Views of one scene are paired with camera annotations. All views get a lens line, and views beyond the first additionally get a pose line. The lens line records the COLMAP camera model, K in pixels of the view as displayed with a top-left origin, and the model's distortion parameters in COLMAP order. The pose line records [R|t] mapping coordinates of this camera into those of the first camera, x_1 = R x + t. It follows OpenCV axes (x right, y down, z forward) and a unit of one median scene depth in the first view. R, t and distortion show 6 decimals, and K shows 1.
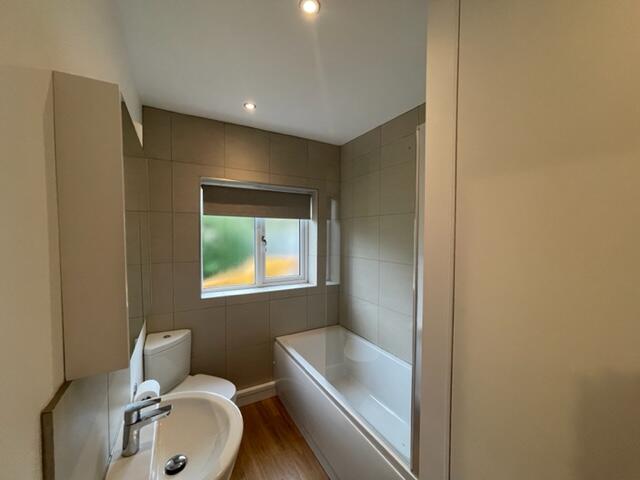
lens RADIAL K [[260.2, 0, 316.8], [0, 260.2, 242.4], [0, 0, 1]] dist [0.003620, 0.000099]
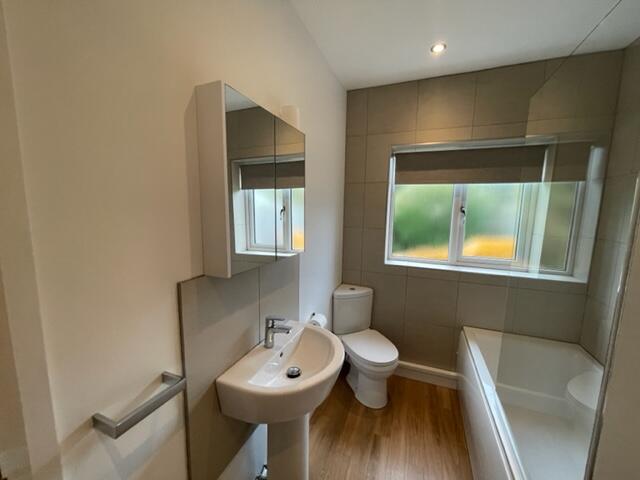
lens RADIAL K [[260.2, 0, 317.7], [0, 260.2, 241.7], [0, 0, 1]] dist [0.003620, 0.000099]
pose [[0.627677, 0.107566, -0.771006, 0.179183], [-0.040003, 0.993556, 0.106048, 0.022069], [0.777445, -0.035721, 0.627936, 0.113772]]
